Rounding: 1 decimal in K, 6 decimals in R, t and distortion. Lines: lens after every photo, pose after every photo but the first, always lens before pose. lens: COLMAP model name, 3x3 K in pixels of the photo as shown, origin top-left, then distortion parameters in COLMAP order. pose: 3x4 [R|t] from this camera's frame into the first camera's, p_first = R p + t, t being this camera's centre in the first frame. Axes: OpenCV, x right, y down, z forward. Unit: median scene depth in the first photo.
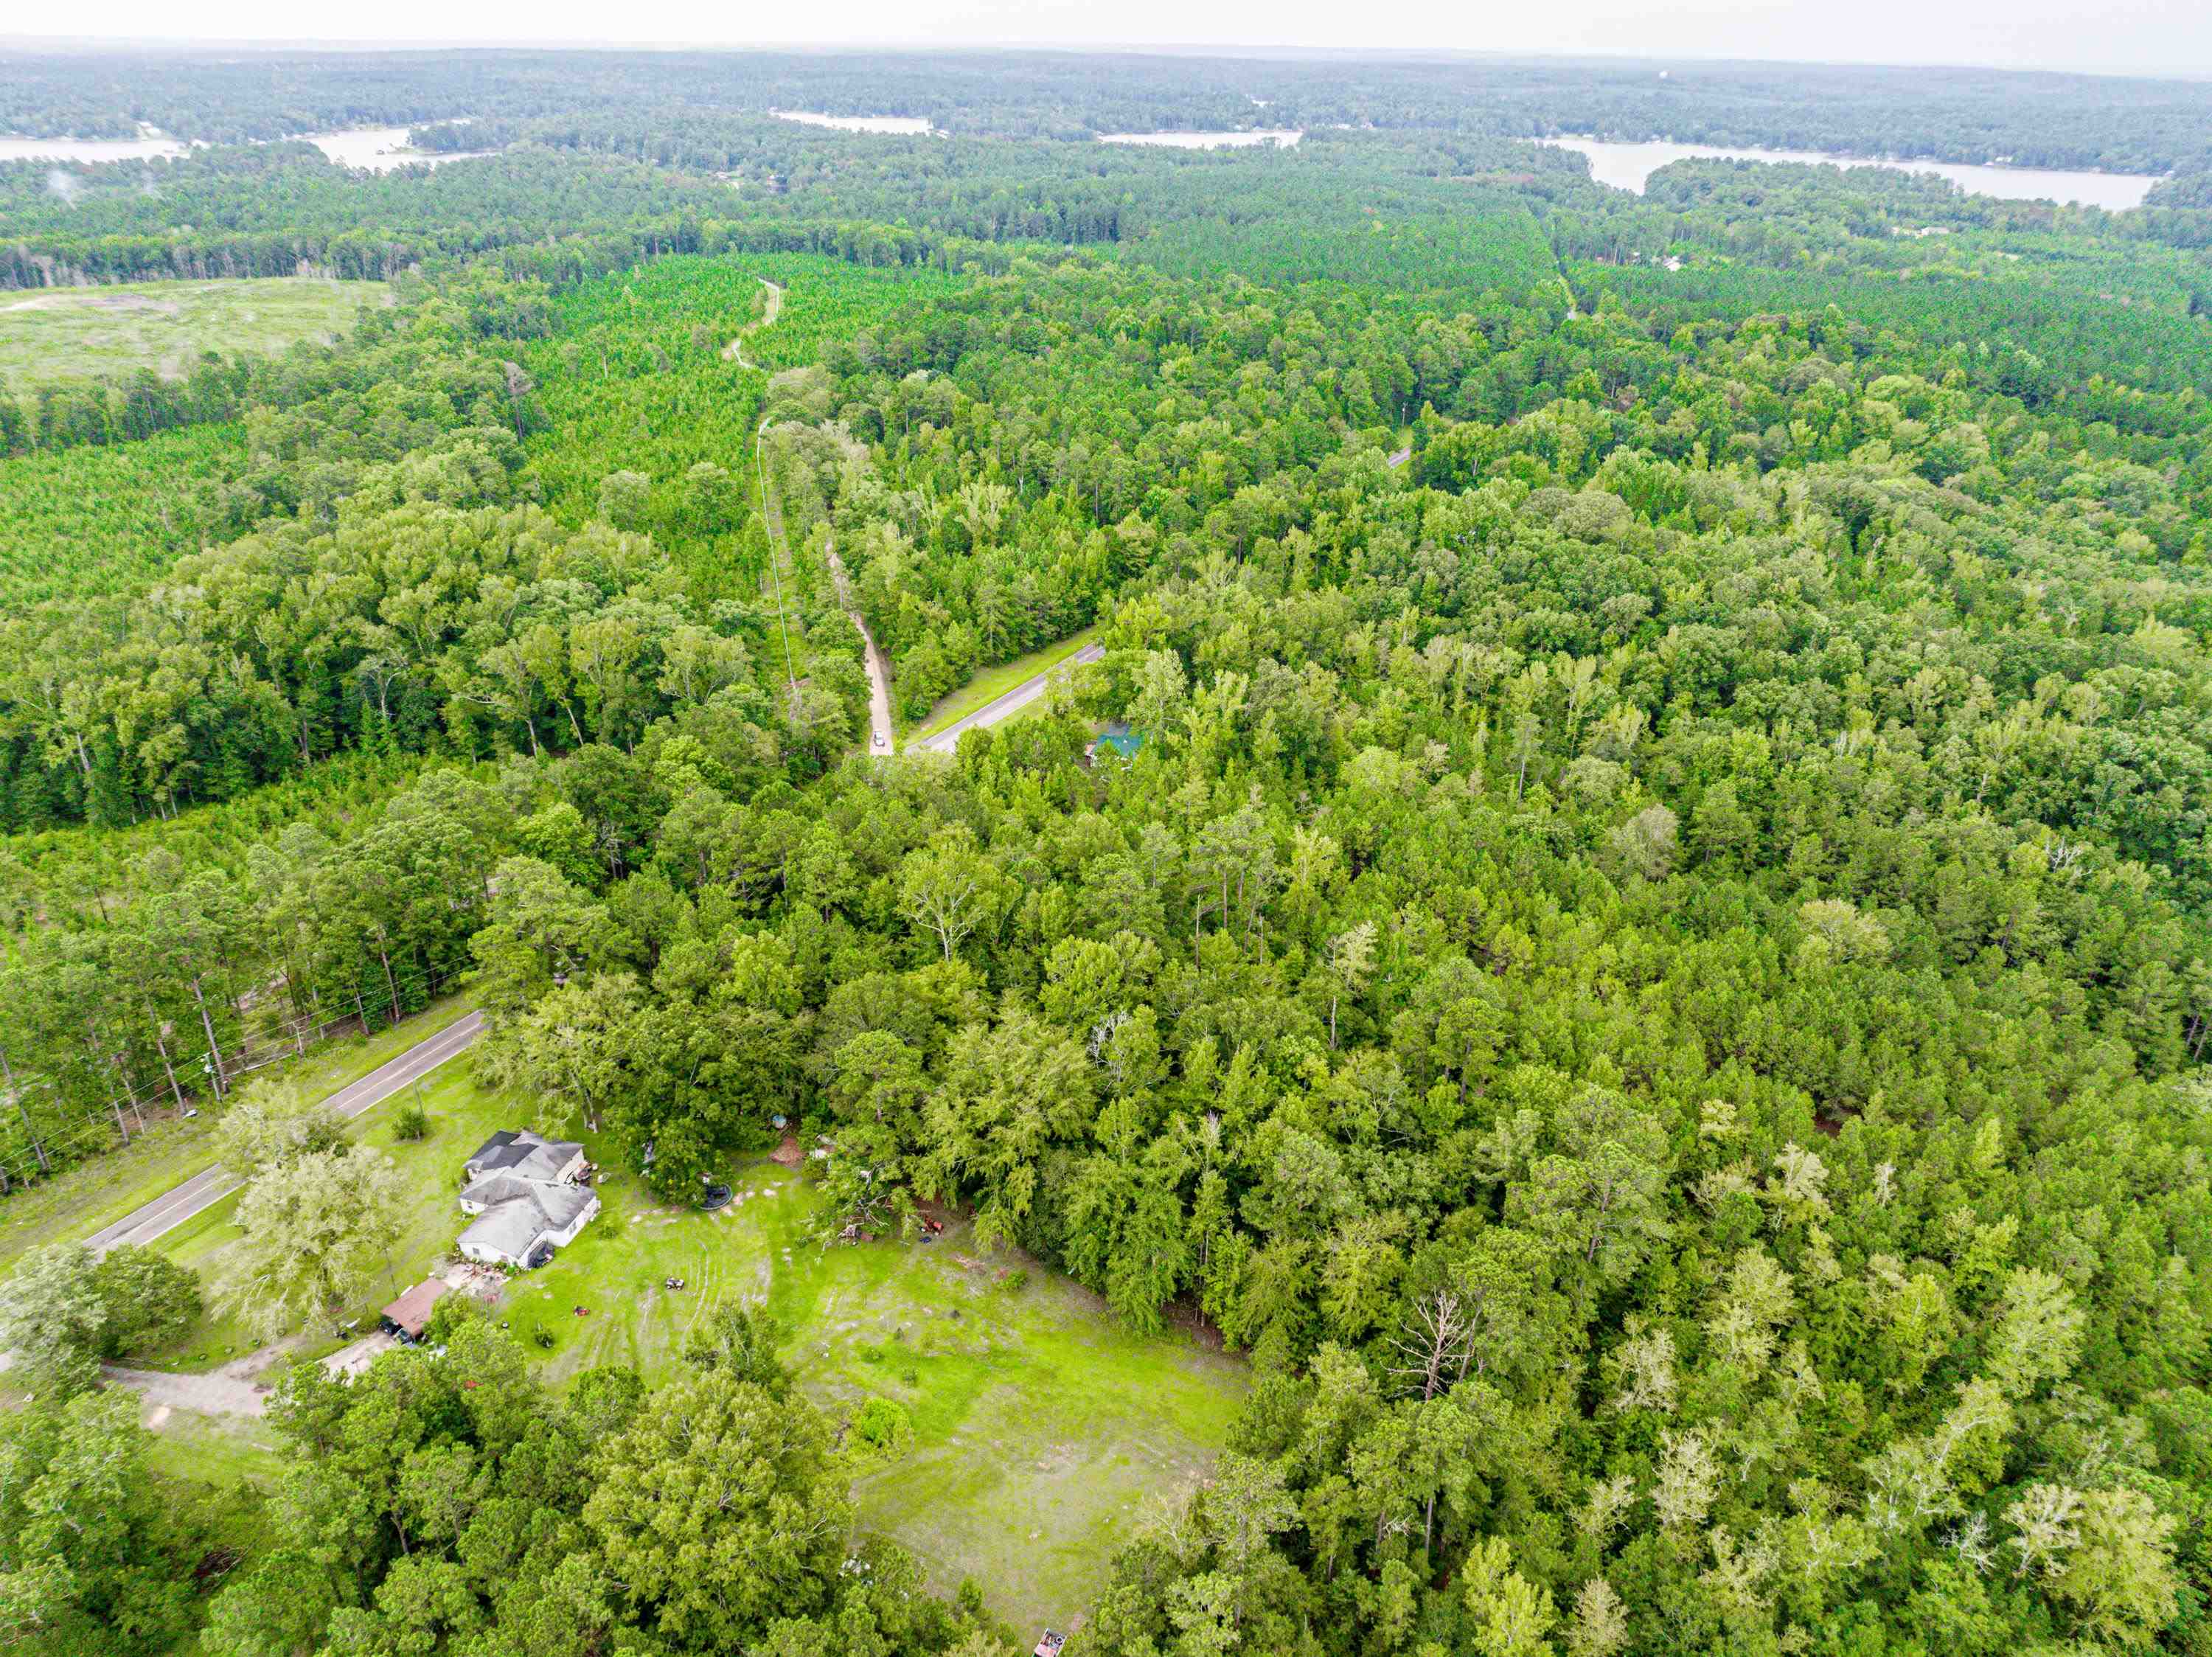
lens RADIAL K [[1556.0, 0, 1106.0], [0, 1556.0, 828.5], [0, 0, 1]] dist [-0.057463, 0.033987]
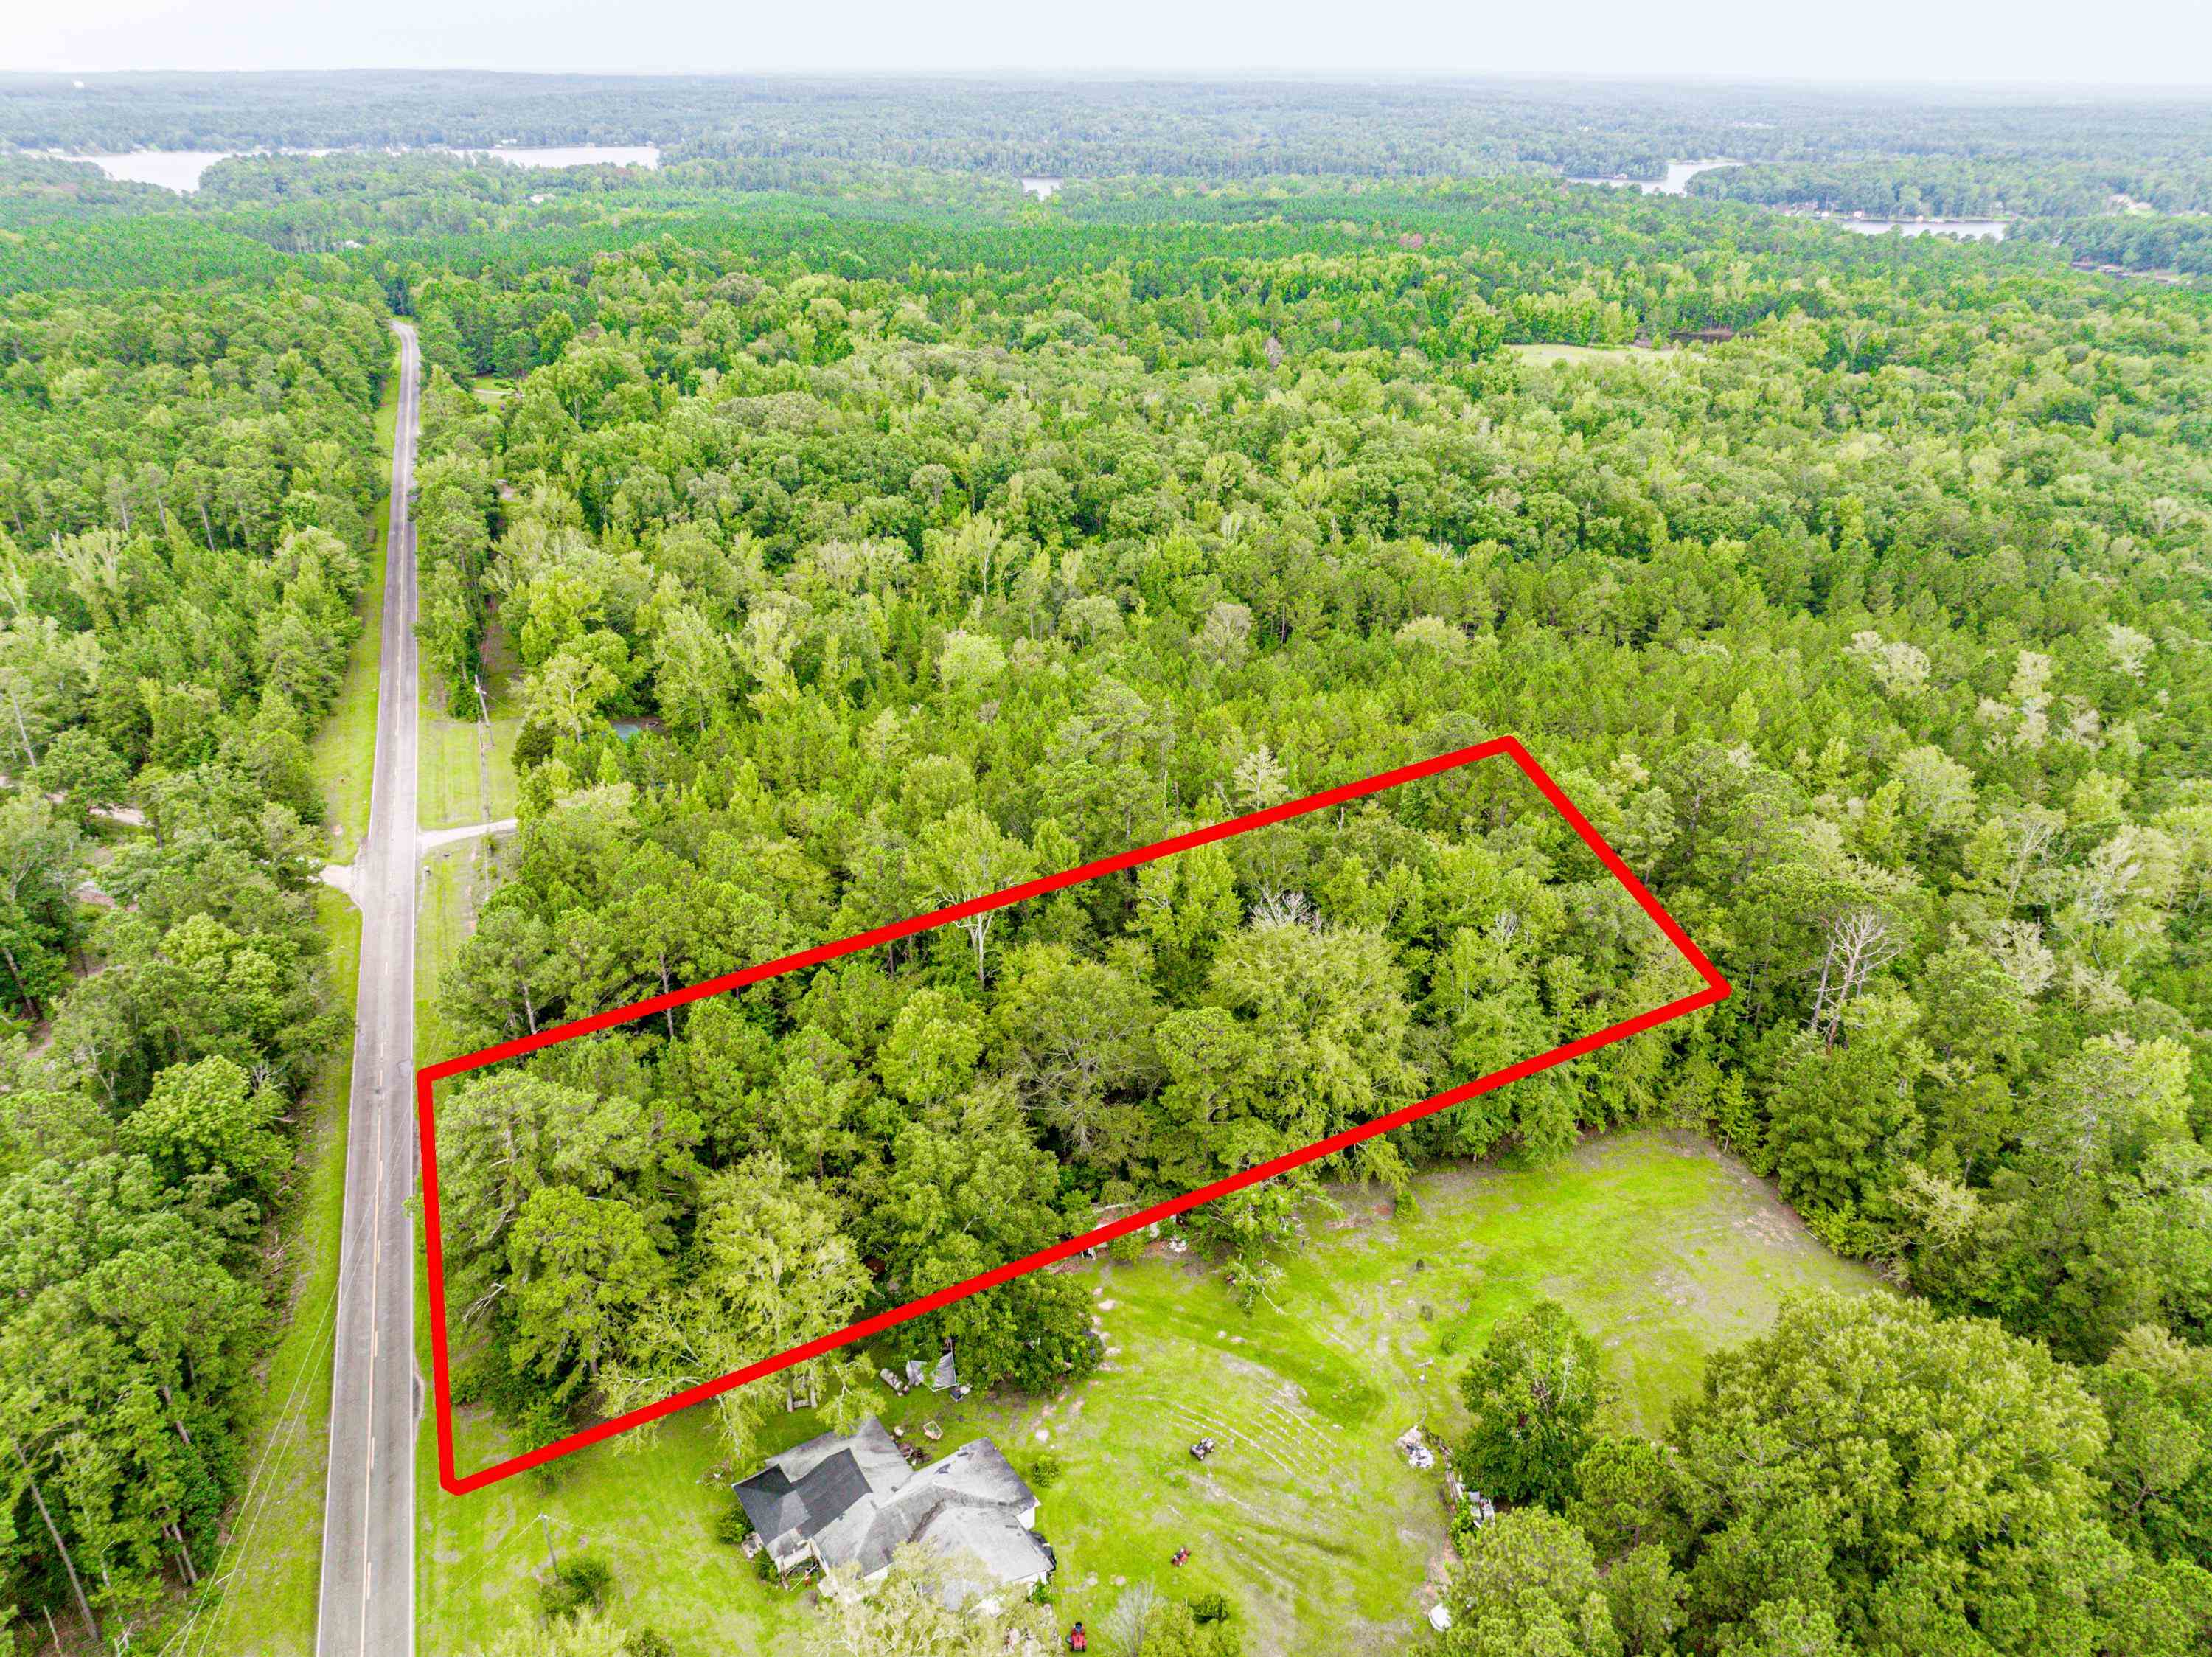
lens RADIAL K [[1553.9, 0, 1106.0], [0, 1553.9, 828.5], [0, 0, 1]] dist [-0.039806, 0.004129]
pose [[0.638183, -0.353475, 0.683943, -0.295231], [0.356773, 0.923007, 0.144125, -0.033967], [-0.682229, 0.152034, 0.715157, 0.211730]]
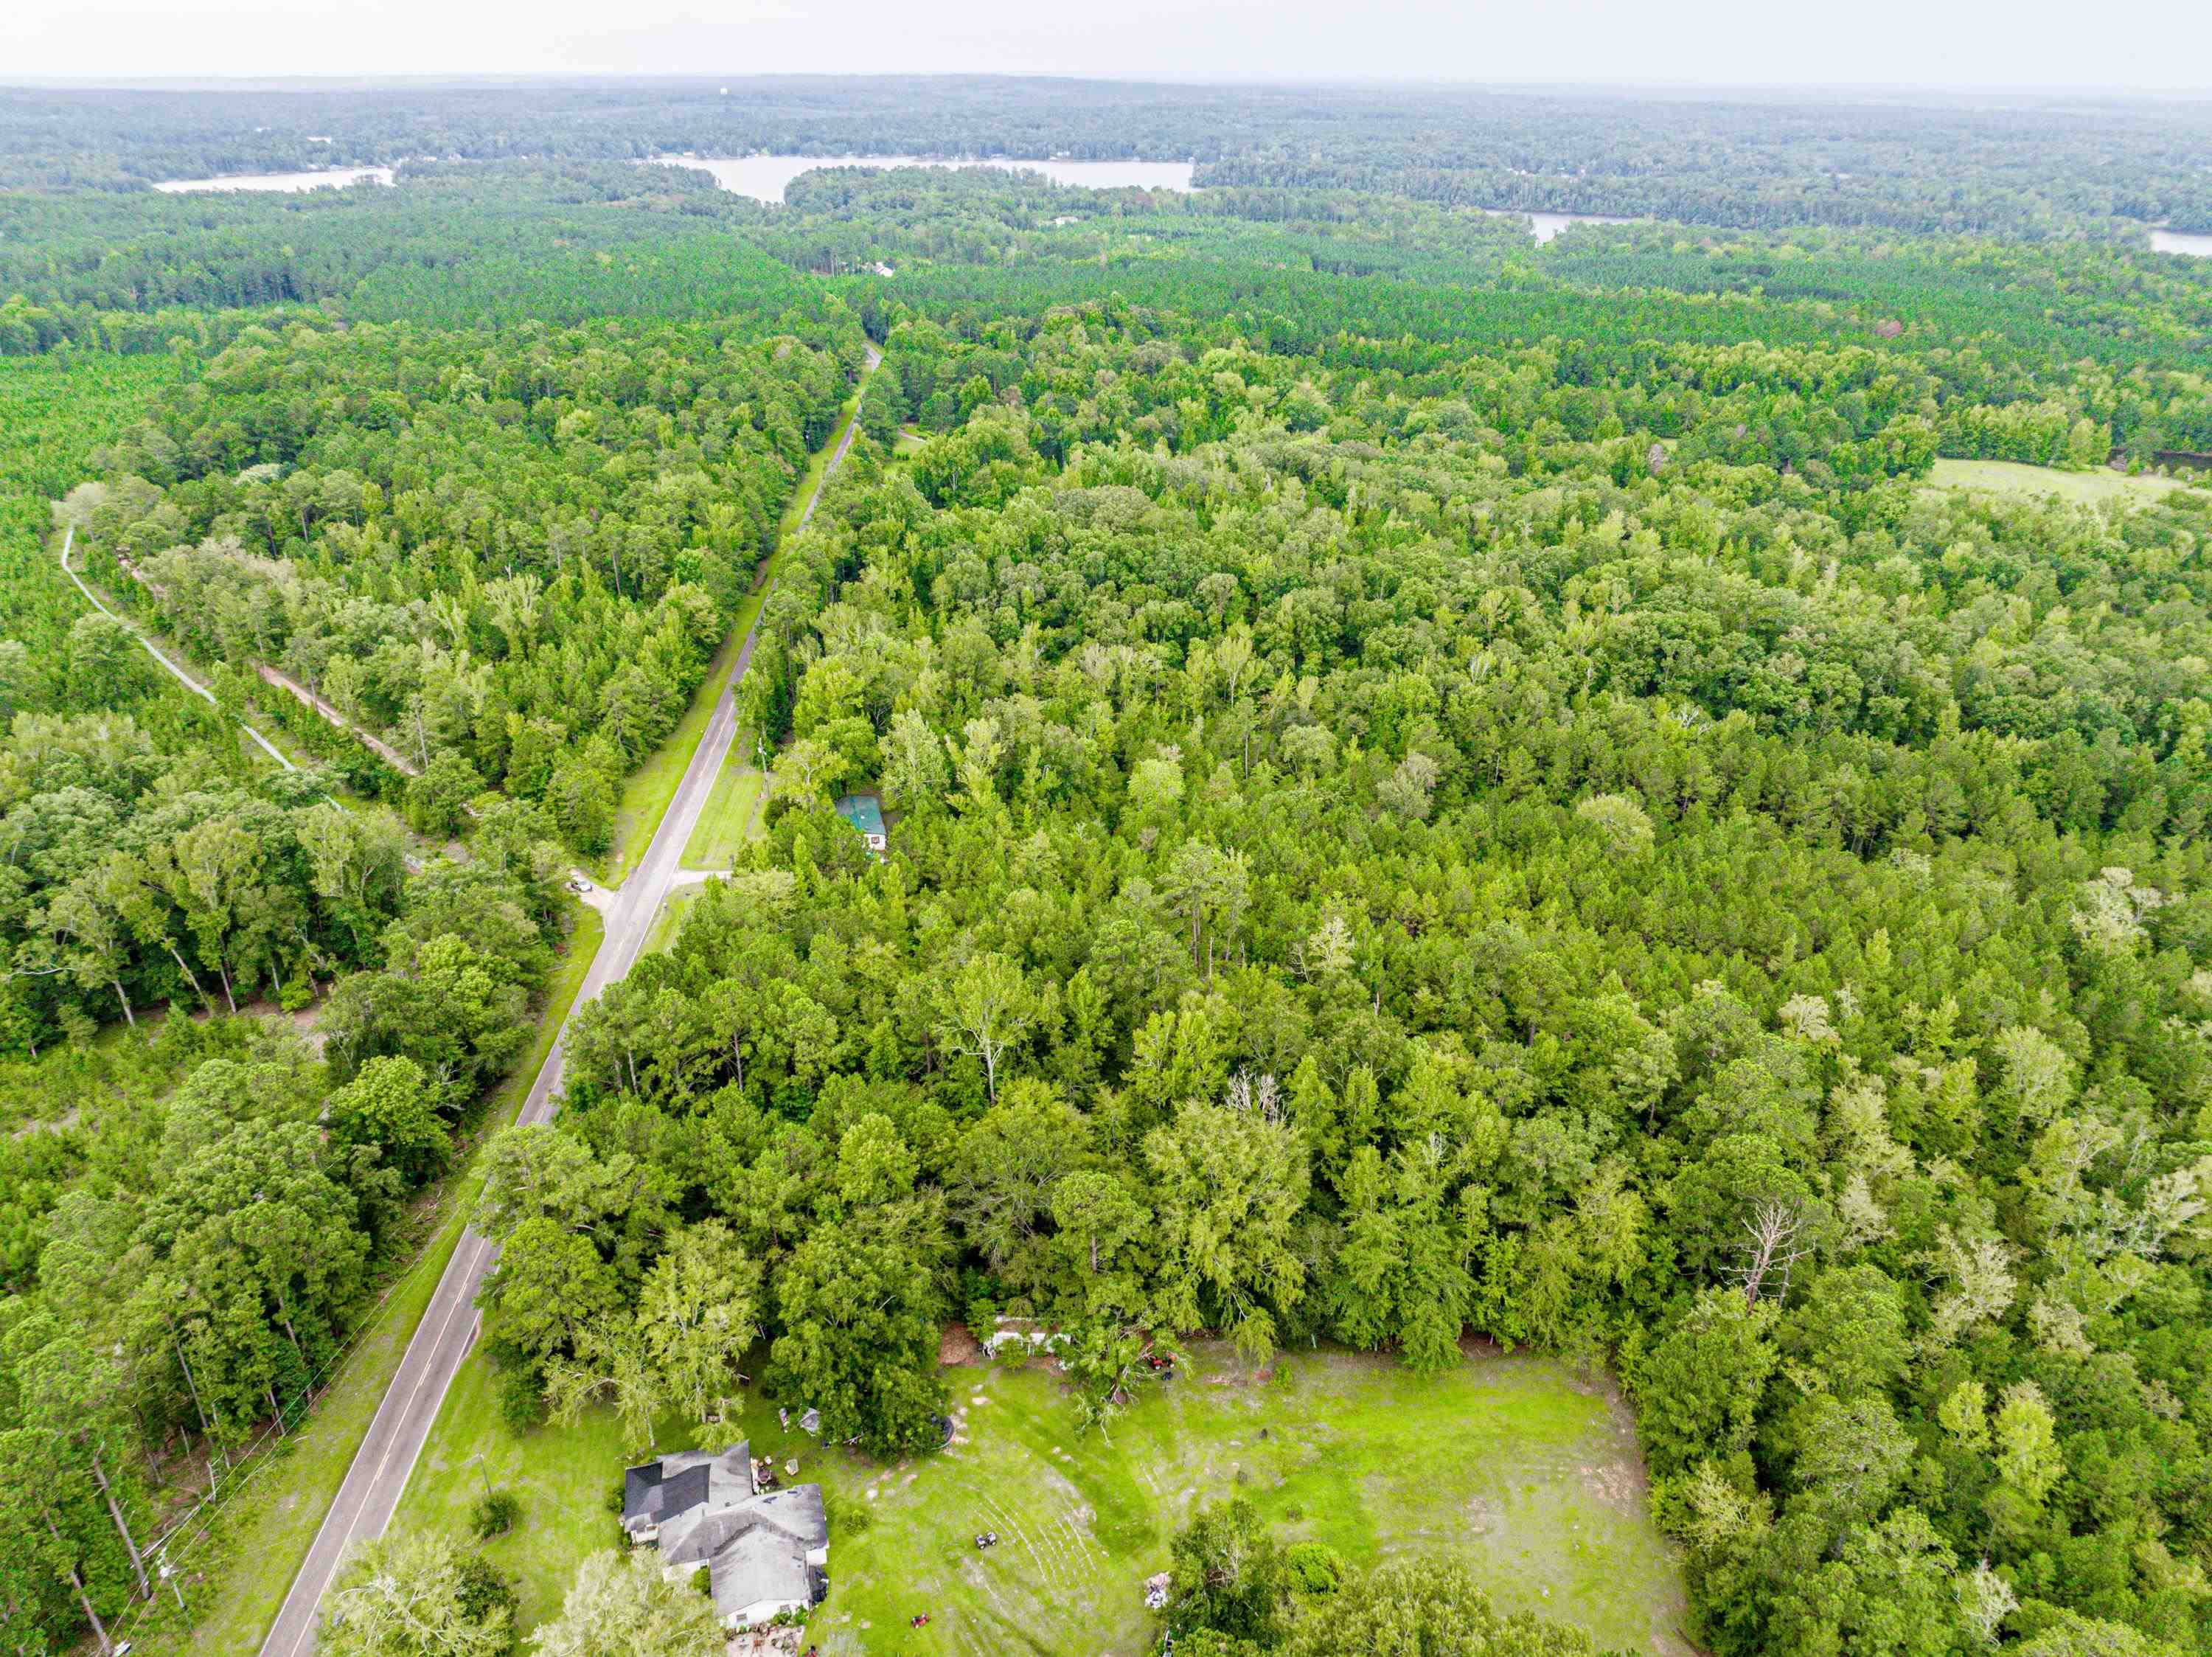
lens RADIAL K [[1552.8, 0, 1106.0], [0, 1552.8, 828.5], [0, 0, 1]] dist [-0.039787, -0.003169]
pose [[0.853320, -0.240908, 0.462393, -0.223487], [0.245776, 0.967997, 0.050763, -0.046719], [-0.459824, 0.070328, 0.885221, 0.085122]]
